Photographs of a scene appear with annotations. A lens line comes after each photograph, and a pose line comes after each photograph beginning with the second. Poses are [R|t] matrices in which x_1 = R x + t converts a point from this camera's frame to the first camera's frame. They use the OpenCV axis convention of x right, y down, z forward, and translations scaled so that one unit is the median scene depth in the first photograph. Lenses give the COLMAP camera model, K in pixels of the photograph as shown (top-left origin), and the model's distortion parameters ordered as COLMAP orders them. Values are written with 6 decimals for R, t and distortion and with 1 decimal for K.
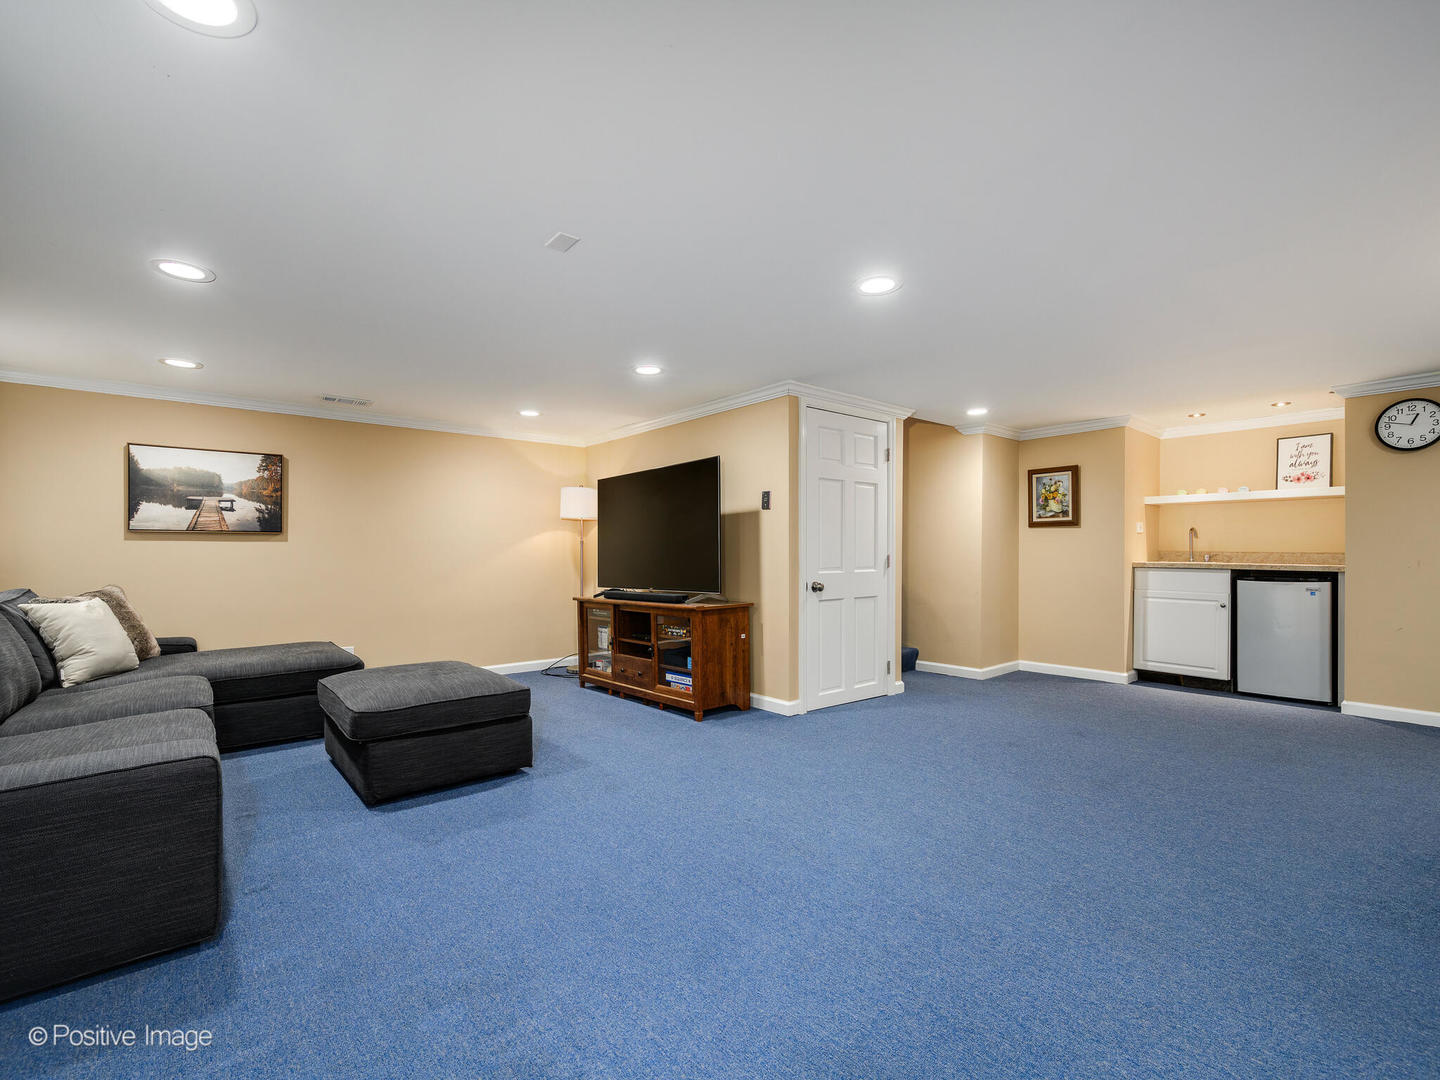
lens RADIAL K [[648.8, 0, 721.7], [0, 648.8, 549.6], [0, 0, 1]] dist [0.002672, 0.000030]
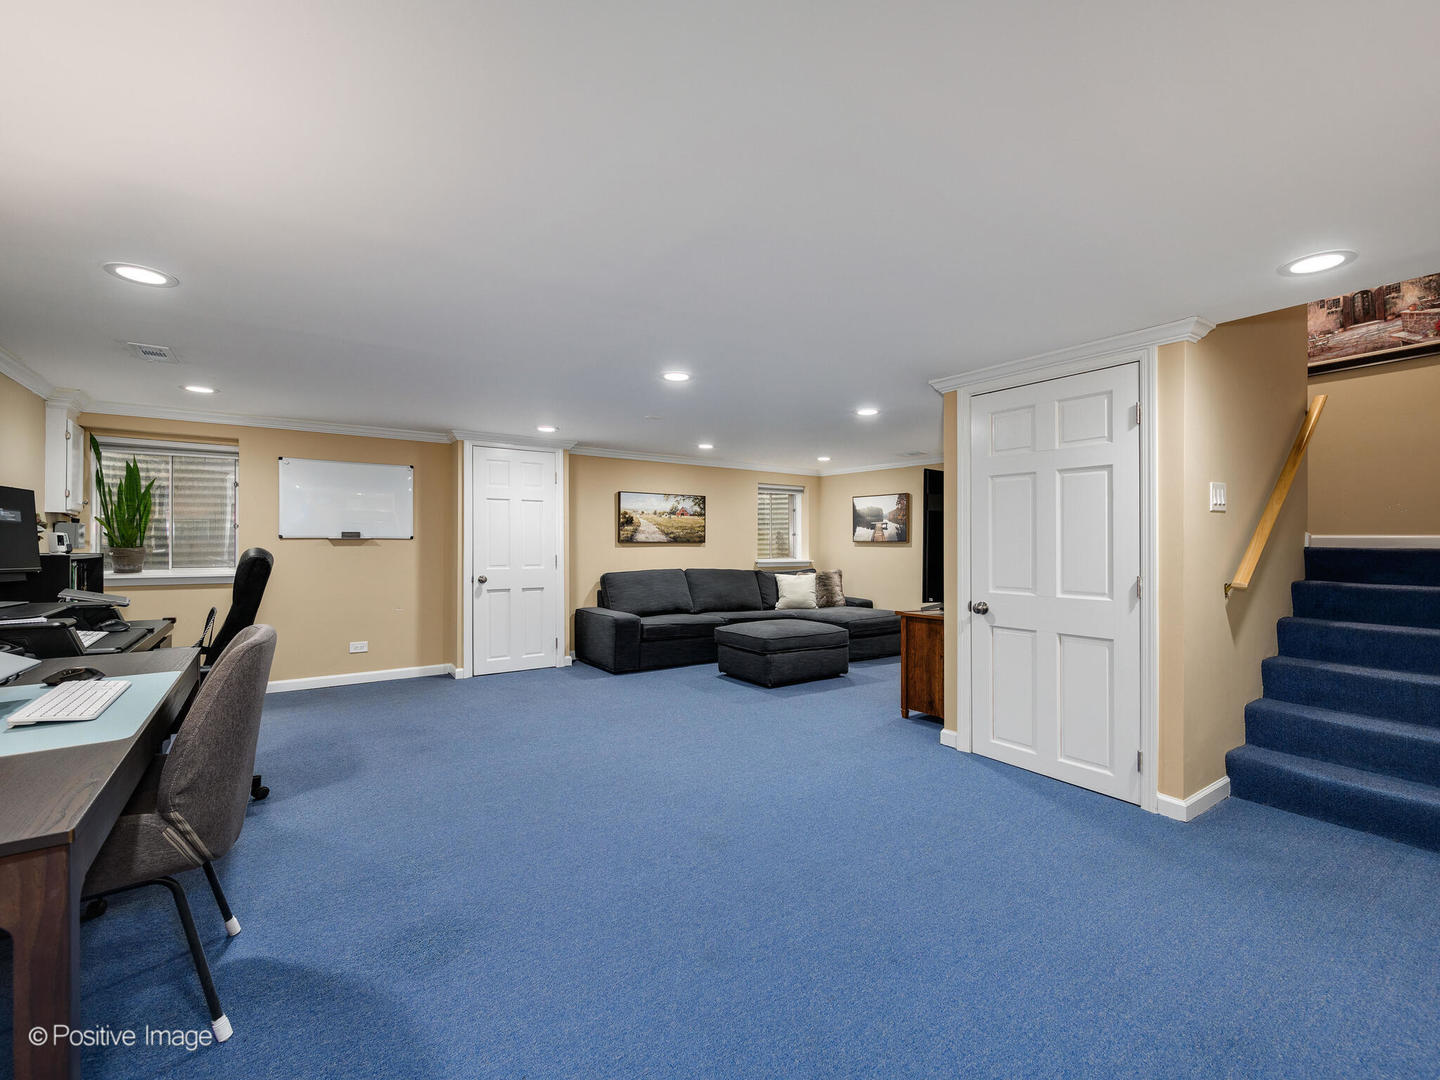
lens RADIAL K [[648.8, 0, 723.2], [0, 648.8, 538.9], [0, 0, 1]] dist [0.002672, 0.000030]
pose [[-0.089699, -0.003645, -0.995962, 1.002678], [-0.000872, 0.999993, -0.003581, -0.028600], [0.995969, 0.000548, -0.089701, 0.740842]]
